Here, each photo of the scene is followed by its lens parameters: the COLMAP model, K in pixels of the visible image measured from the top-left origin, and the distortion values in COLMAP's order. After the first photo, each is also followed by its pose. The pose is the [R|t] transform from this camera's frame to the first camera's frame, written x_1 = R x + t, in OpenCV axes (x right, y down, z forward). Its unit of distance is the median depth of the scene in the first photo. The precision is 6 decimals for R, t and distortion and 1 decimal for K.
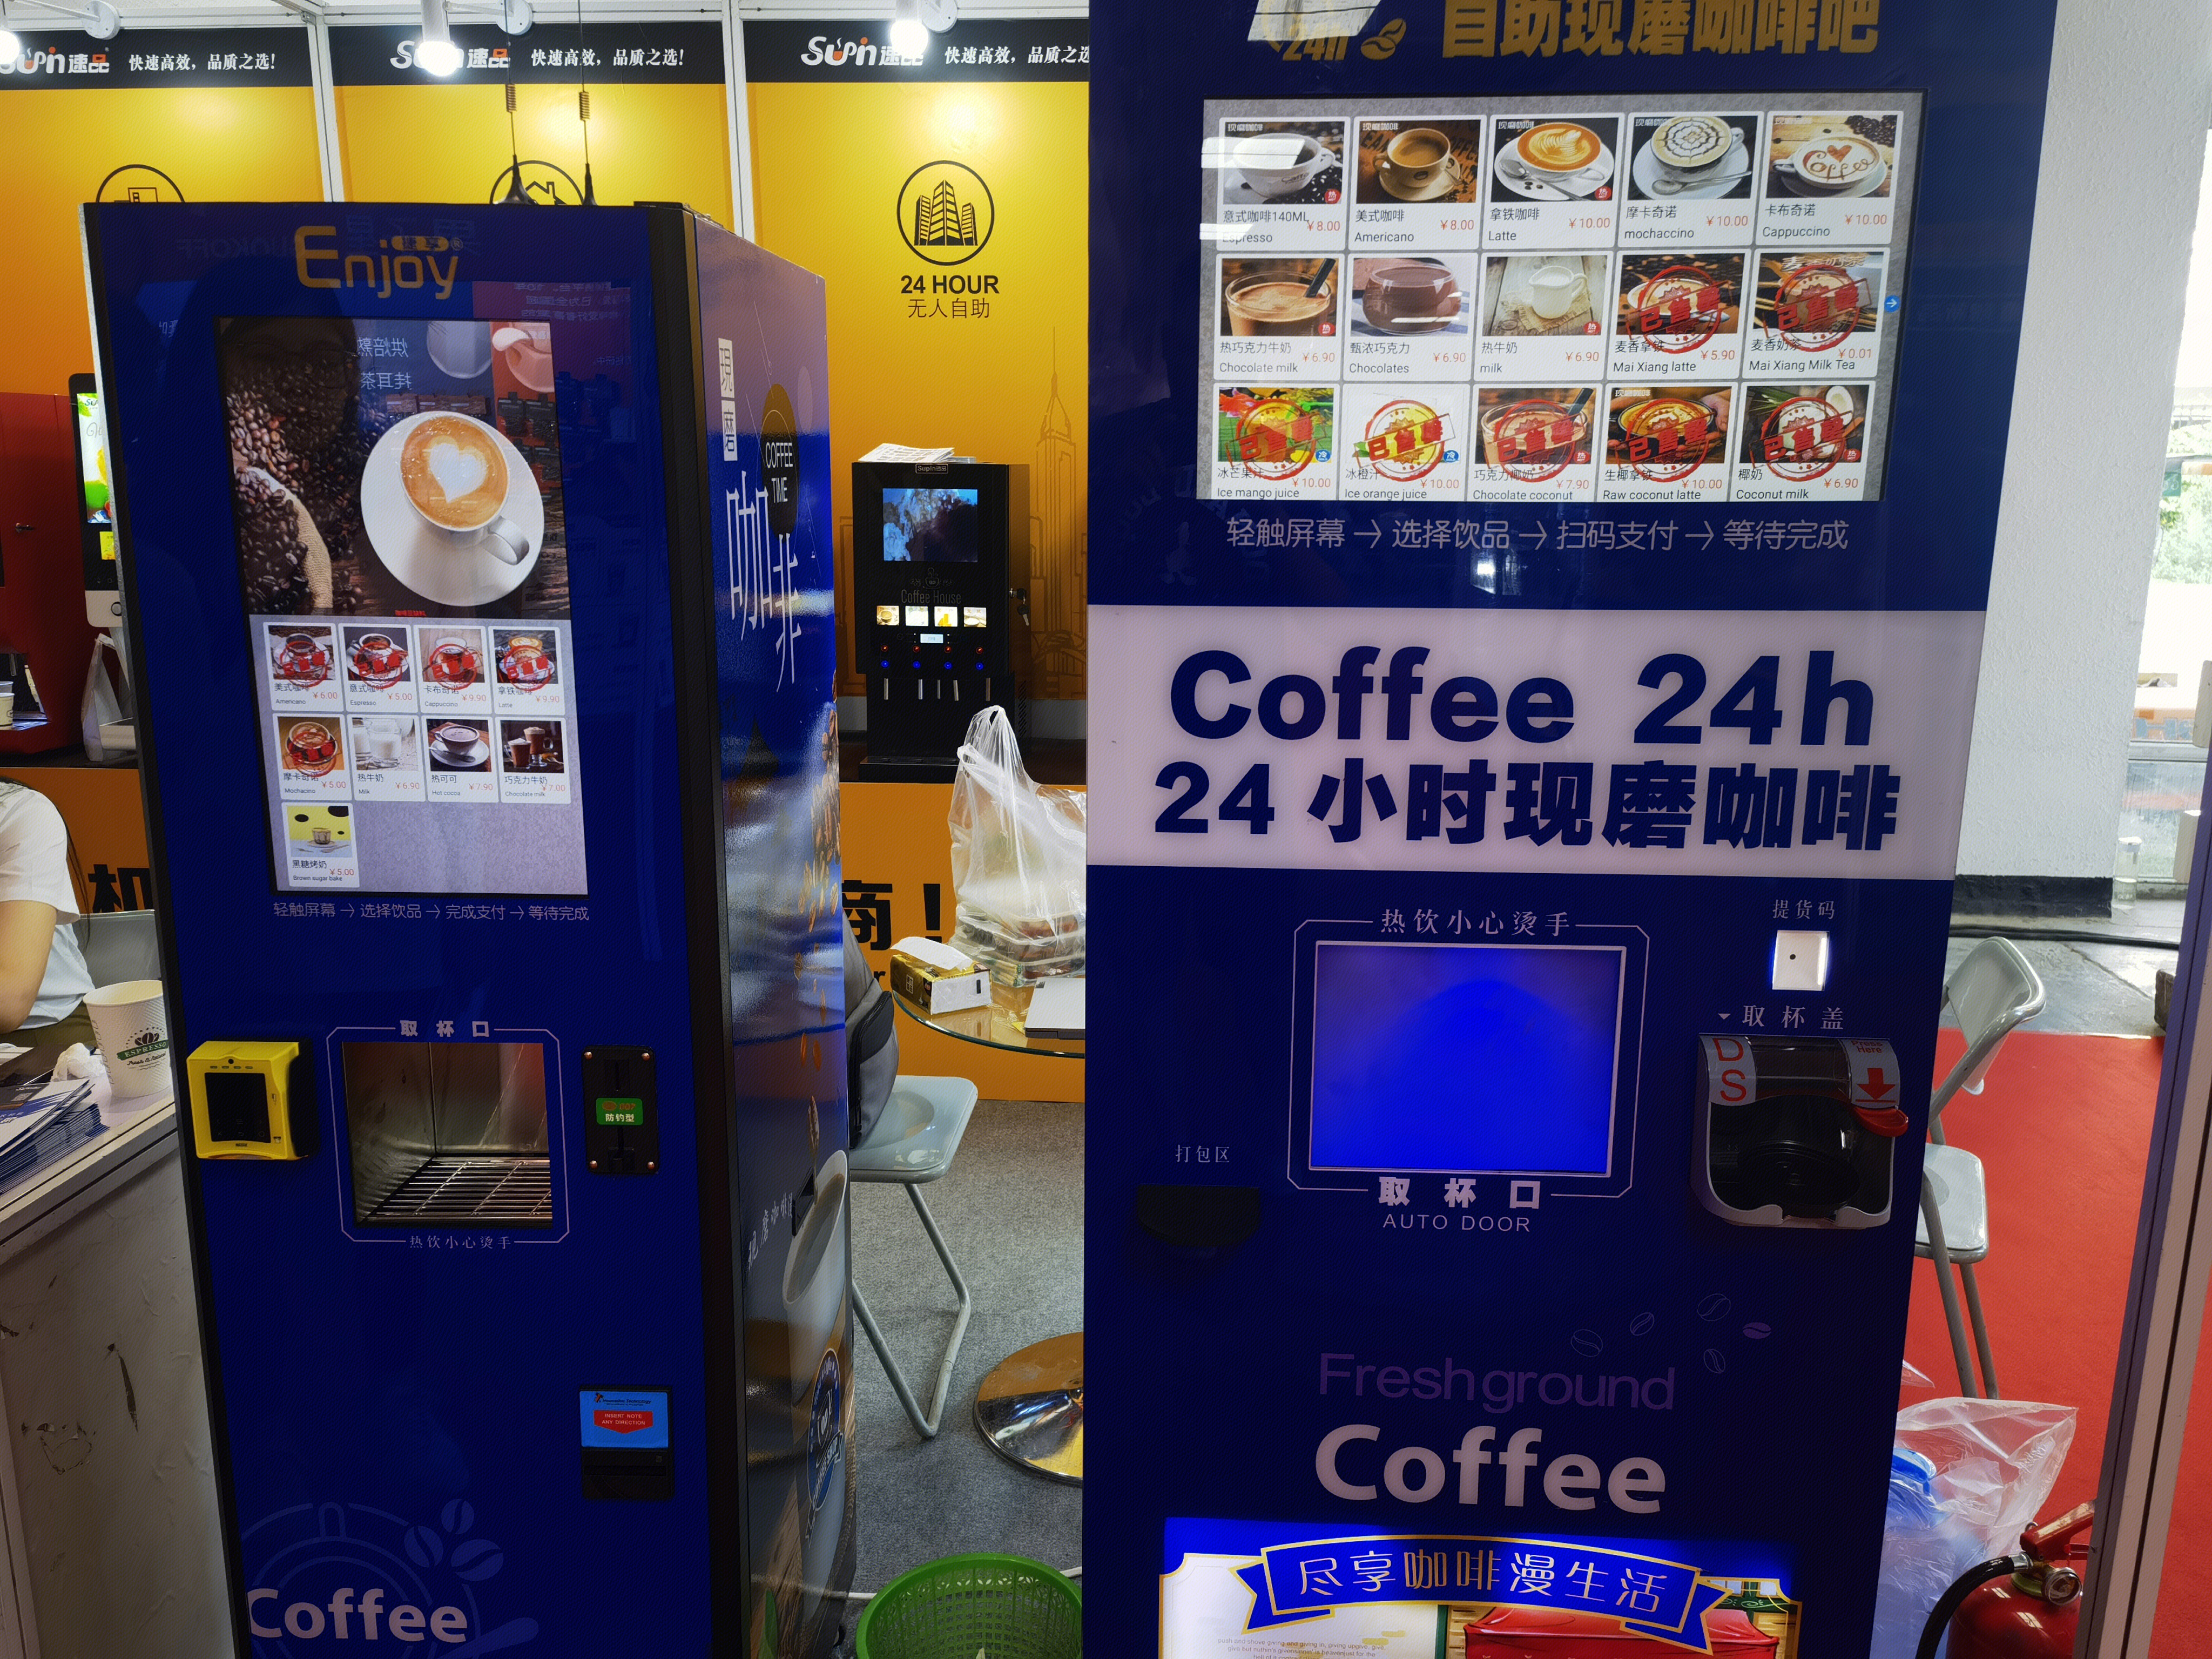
lens RADIAL K [[1718.6, 0, 1116.5], [0, 1718.6, 839.4], [0, 0, 1]] dist [0.094141, -0.086476]
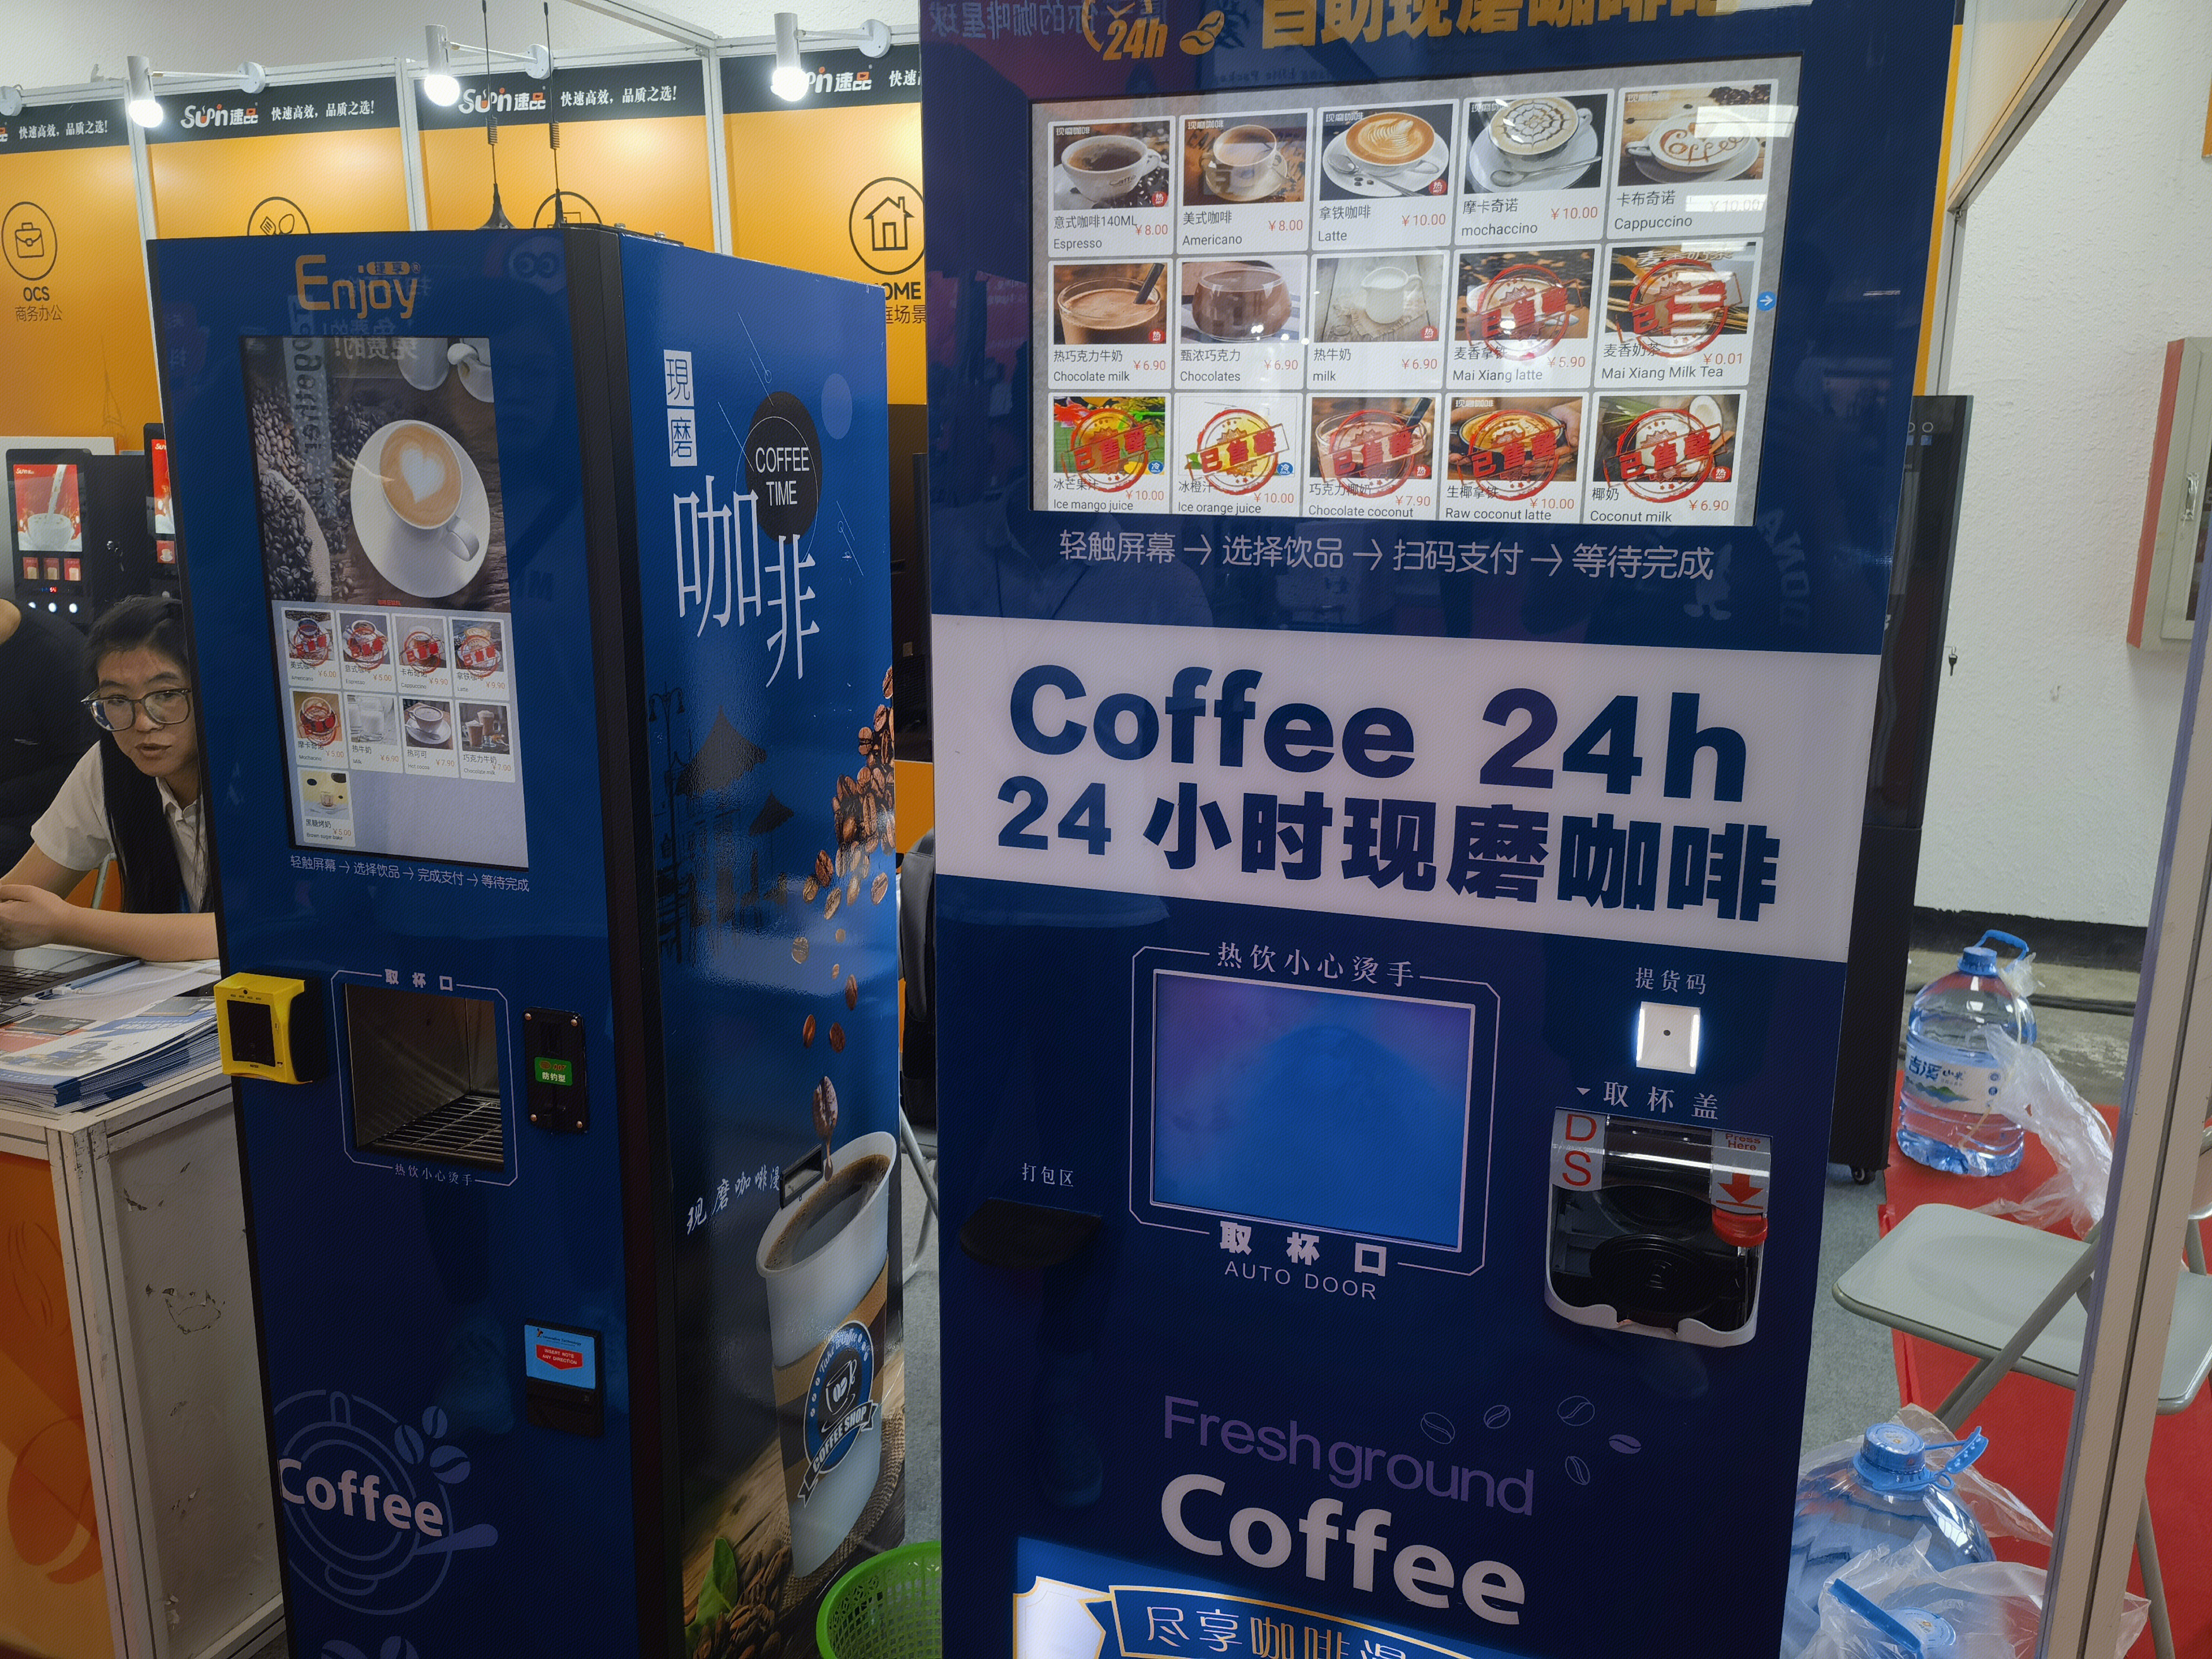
lens RADIAL K [[1718.6, 0, 1103.9], [0, 1718.6, 835.0], [0, 0, 1]] dist [0.094141, -0.086476]
pose [[0.959366, 0.065375, -0.274487, 0.339534], [-0.064380, 0.997845, 0.012644, -0.025714], [0.274722, 0.005542, 0.961508, 0.062060]]
